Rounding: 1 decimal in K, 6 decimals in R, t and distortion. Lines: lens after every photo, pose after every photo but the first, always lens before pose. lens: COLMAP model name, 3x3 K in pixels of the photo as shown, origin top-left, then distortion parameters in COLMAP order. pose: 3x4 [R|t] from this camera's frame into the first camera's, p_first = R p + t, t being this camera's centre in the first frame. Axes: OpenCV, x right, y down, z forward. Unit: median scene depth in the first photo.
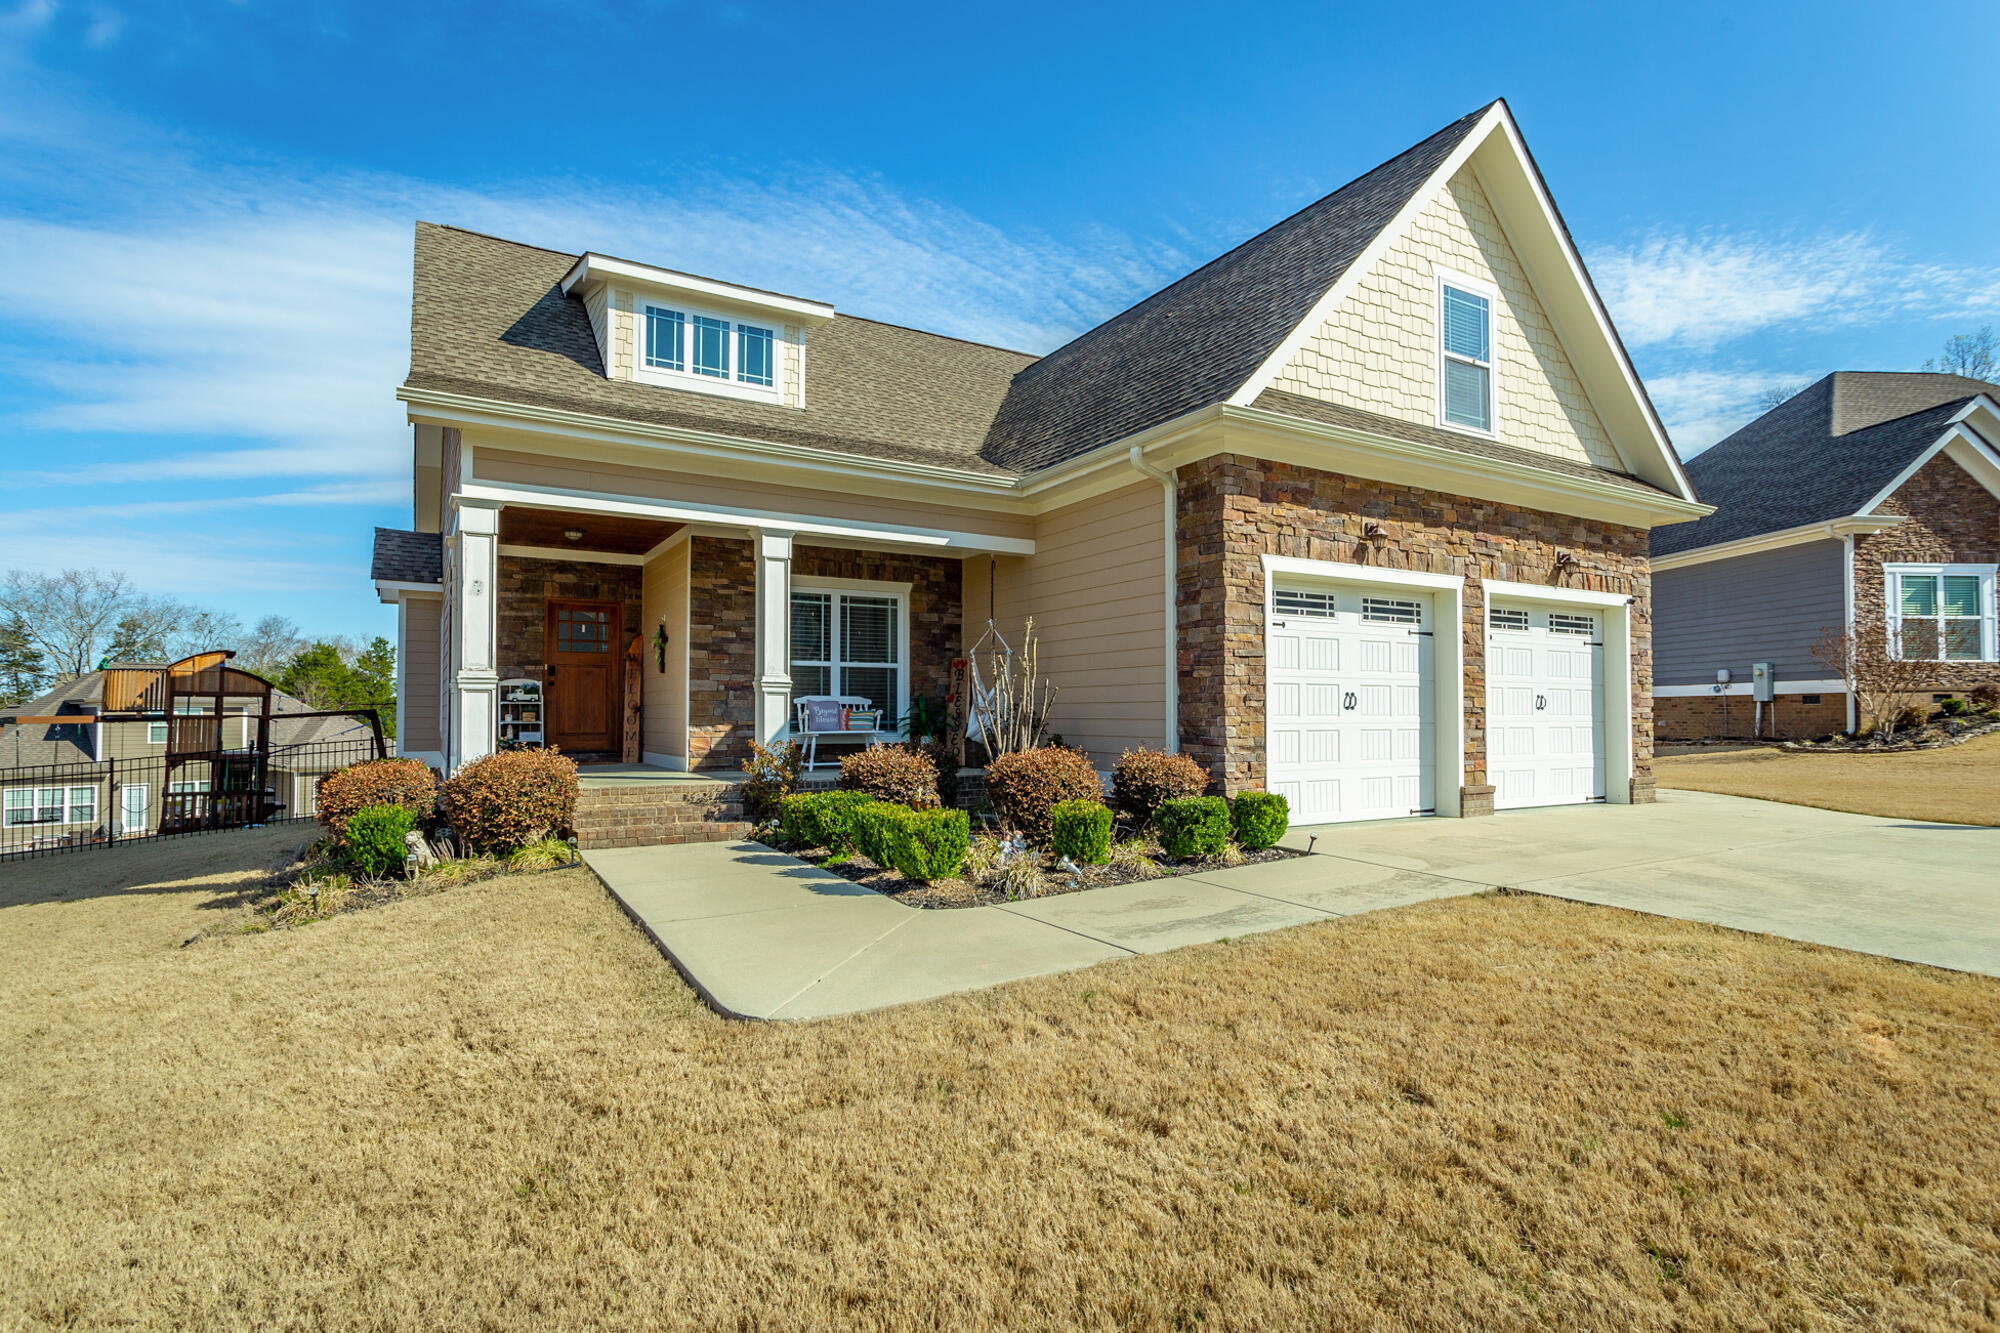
lens RADIAL K [[972.4, 0, 1070.2], [0, 972.4, 688.5], [0, 0, 1]] dist [-0.000157, 0.000670]
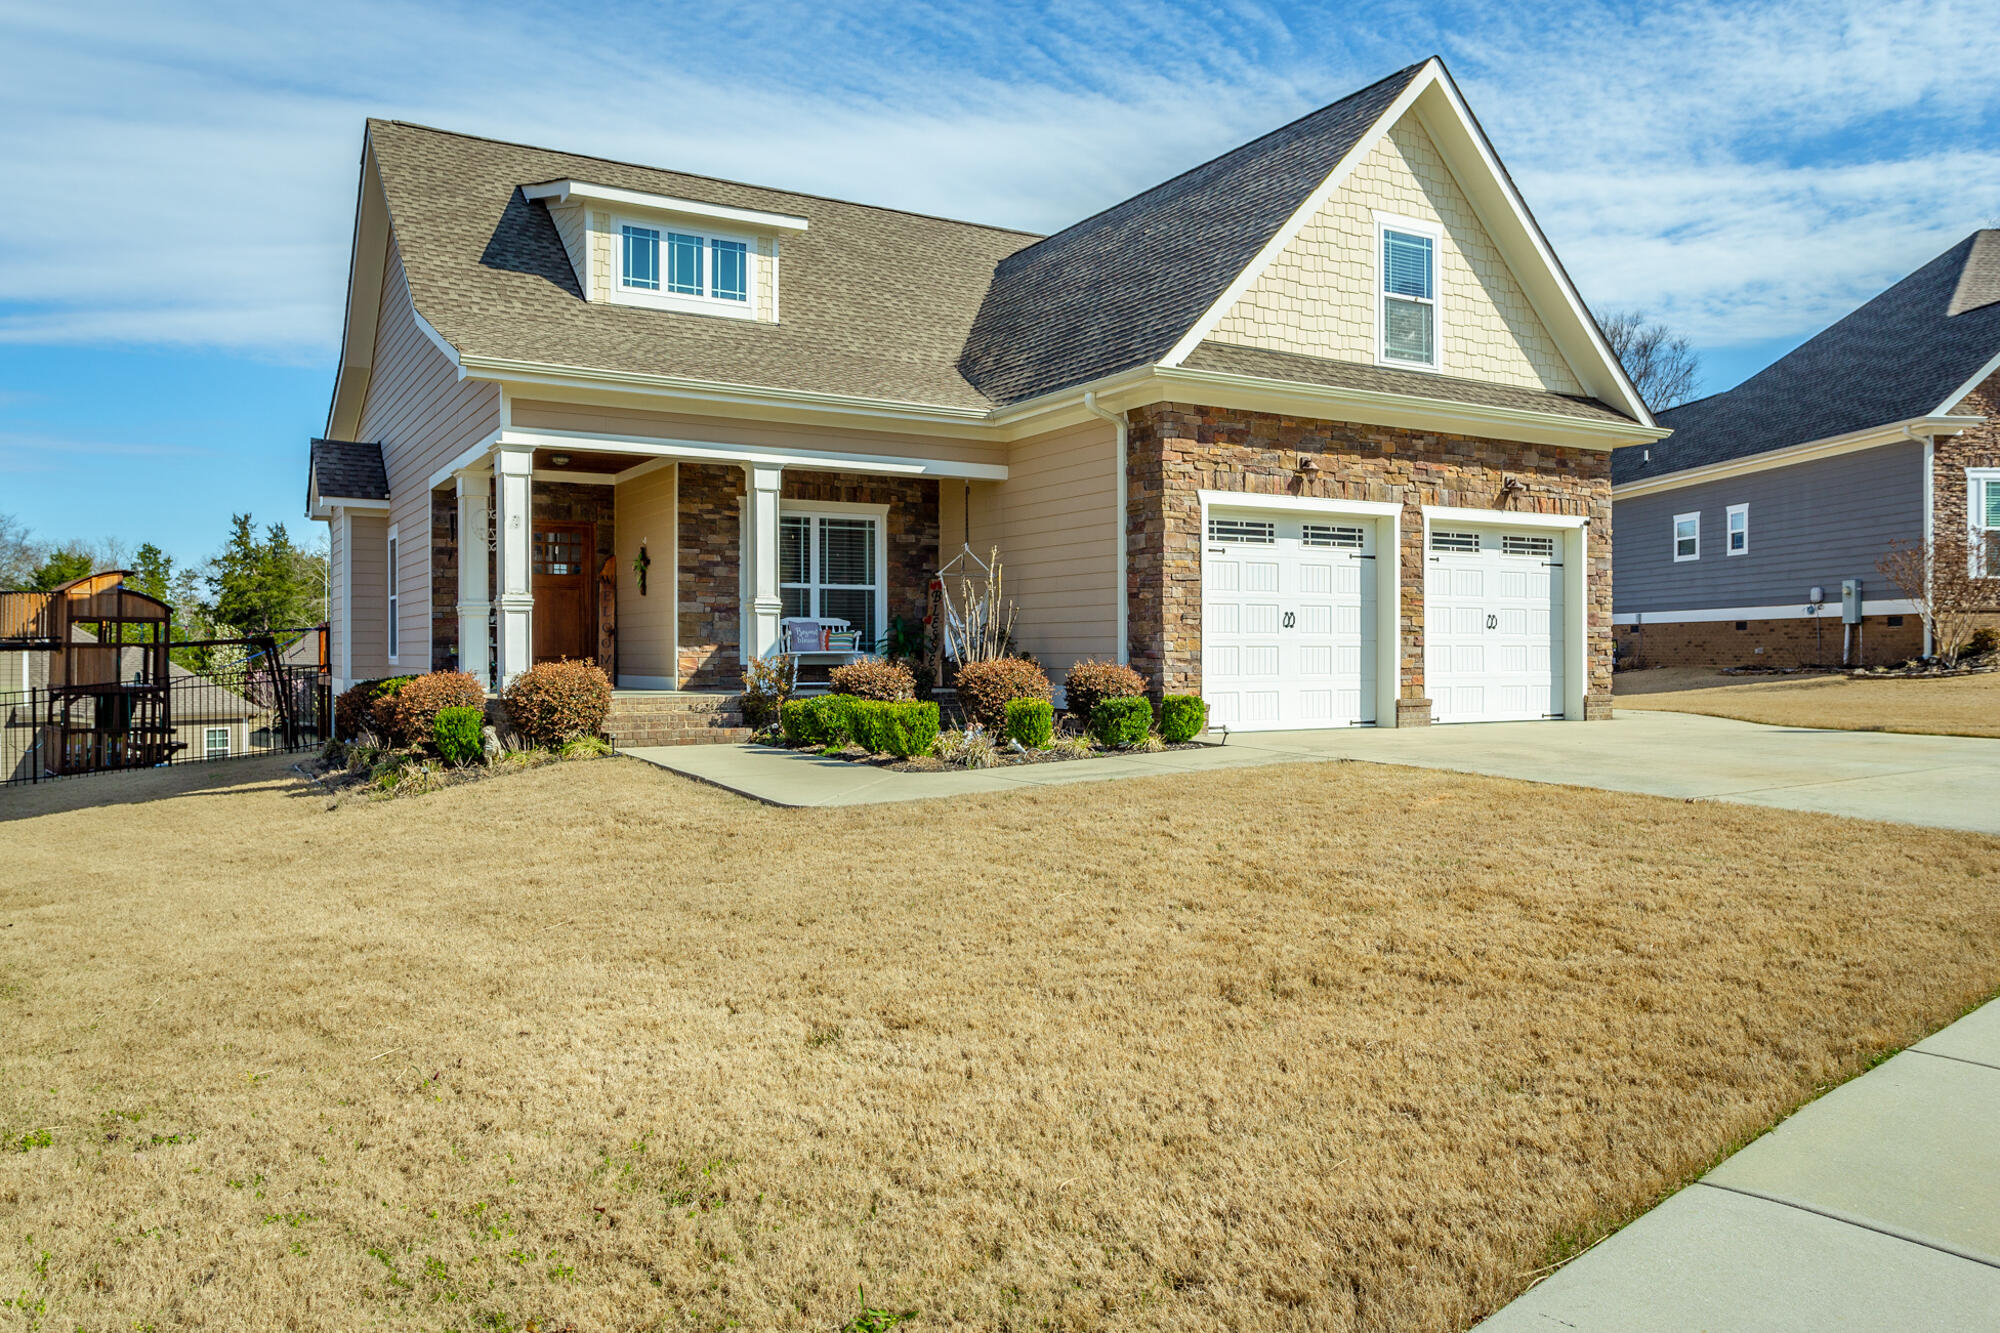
lens RADIAL K [[1436.8, 0, 1012.3], [0, 1436.8, 659.8], [0, 0, 1]] dist [0.003787, -0.004581]
pose [[0.997619, 0.000445, -0.068967, 0.070978], [0.001758, 0.999490, 0.031882, 0.004561], [0.068946, -0.031928, 0.997109, -0.507802]]
